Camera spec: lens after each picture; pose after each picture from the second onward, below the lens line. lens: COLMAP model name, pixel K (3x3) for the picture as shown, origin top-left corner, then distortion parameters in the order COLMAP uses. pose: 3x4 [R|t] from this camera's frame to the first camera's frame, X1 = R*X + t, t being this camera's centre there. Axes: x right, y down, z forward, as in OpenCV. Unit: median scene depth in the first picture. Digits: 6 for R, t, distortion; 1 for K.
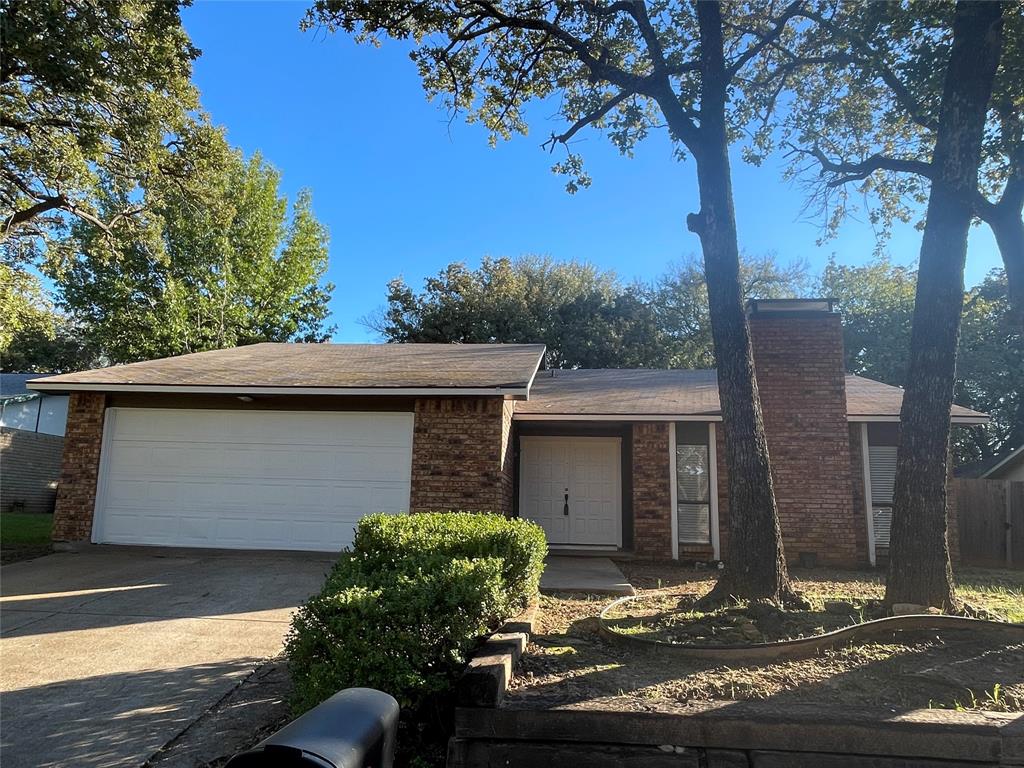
lens RADIAL K [[687.5, 0, 511.7], [0, 687.5, 384.8], [0, 0, 1]] dist [-0.001665, -0.000048]
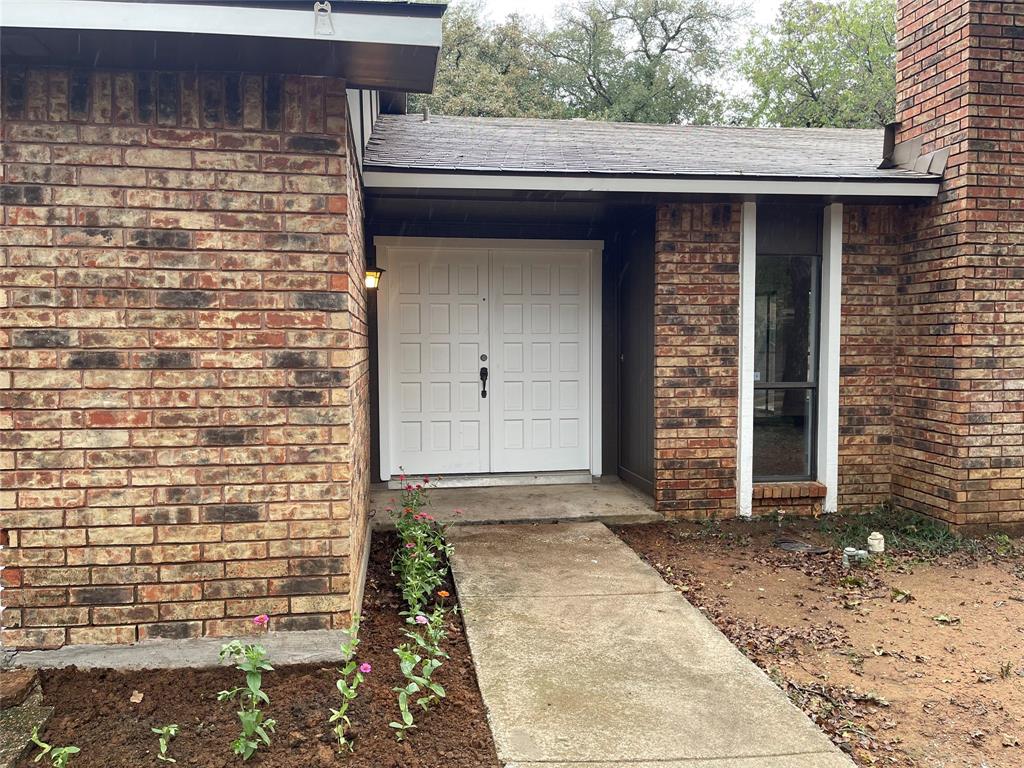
lens RADIAL K [[771.7, 0, 511.5], [0, 771.7, 385.1], [0, 0, 1]] dist [0.037683, -0.024707]
pose [[0.974099, -0.036839, 0.223099, -0.020408], [-0.018899, 0.969923, 0.242675, 0.061291], [-0.225329, -0.240606, 0.944106, 0.668718]]
